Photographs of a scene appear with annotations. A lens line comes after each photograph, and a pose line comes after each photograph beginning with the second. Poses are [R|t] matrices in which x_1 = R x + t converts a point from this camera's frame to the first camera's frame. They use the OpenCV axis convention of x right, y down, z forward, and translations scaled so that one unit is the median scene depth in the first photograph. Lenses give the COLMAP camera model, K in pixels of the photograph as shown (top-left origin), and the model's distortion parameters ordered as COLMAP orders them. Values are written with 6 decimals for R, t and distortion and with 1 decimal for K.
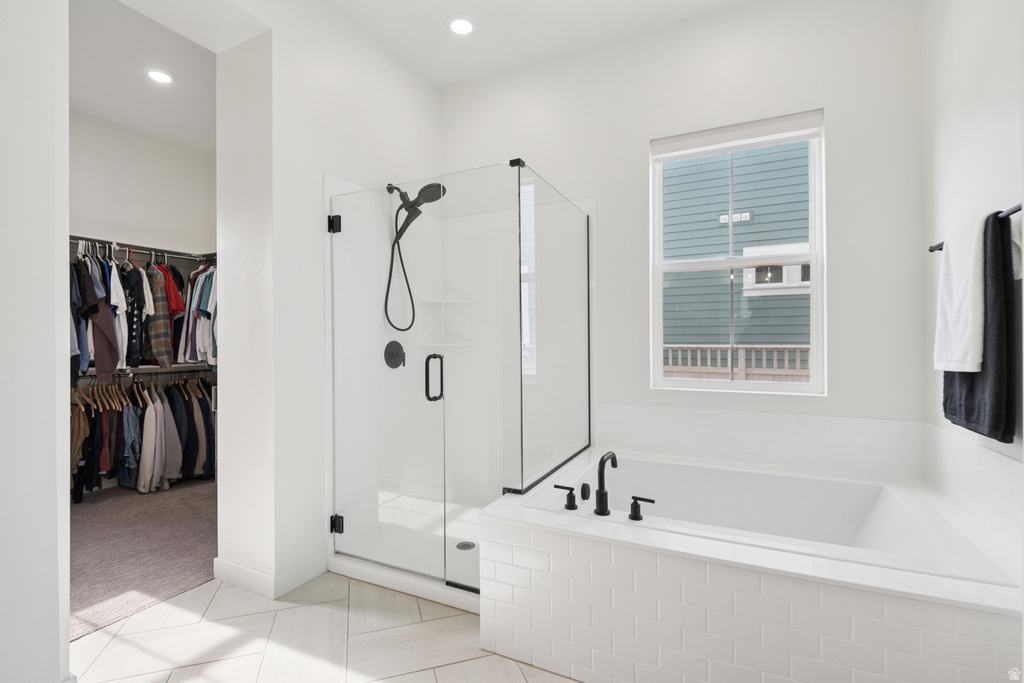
lens RADIAL K [[462.0, 0, 516.2], [0, 462.0, 342.8], [0, 0, 1]] dist [0.000447, -0.003182]
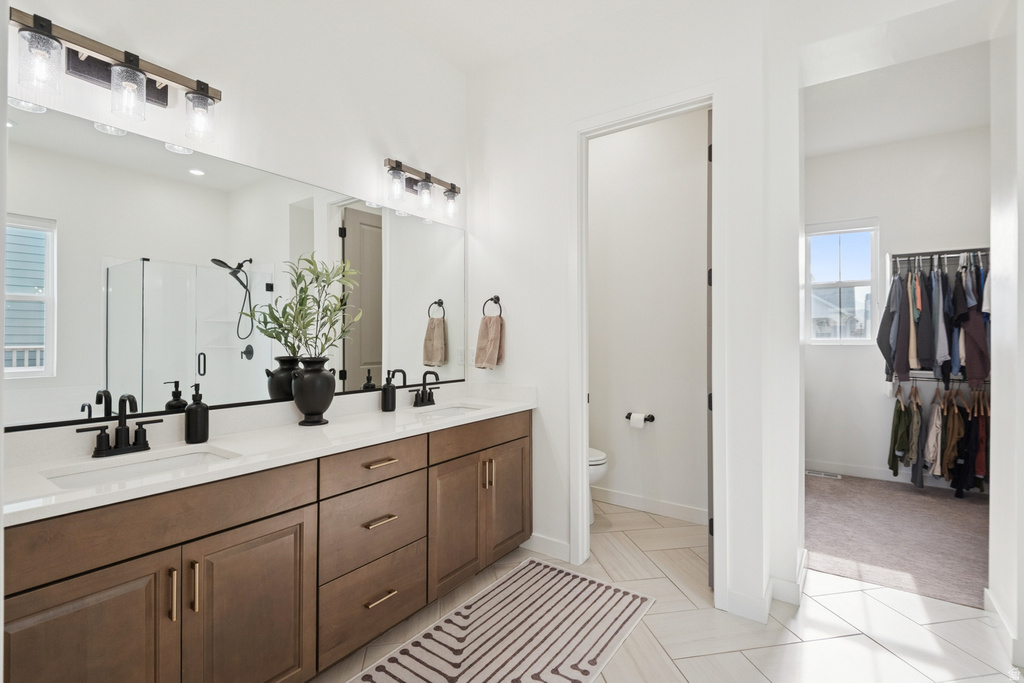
lens RADIAL K [[462.0, 0, 520.5], [0, 462.0, 338.1], [0, 0, 1]] dist [0.000447, -0.003182]
pose [[-0.151116, -0.003920, -0.988508, 0.278315], [0.000812, 0.999991, -0.004089, -0.022512], [0.988516, -0.001420, -0.151111, 0.151790]]
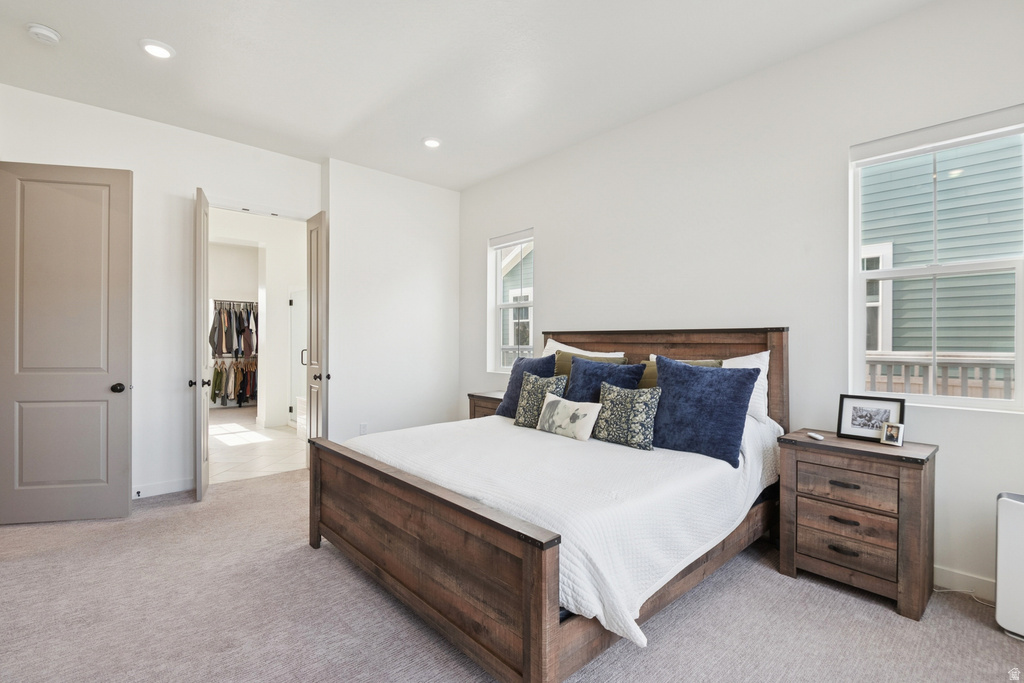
lens RADIAL K [[462.0, 0, 518.9], [0, 462.0, 344.5], [0, 0, 1]] dist [0.000447, -0.003182]
pose [[0.933605, 0.008469, -0.358203, 1.408641], [-0.008564, 0.999962, 0.001322, -0.013338], [0.358201, 0.001833, 0.933643, -0.832042]]
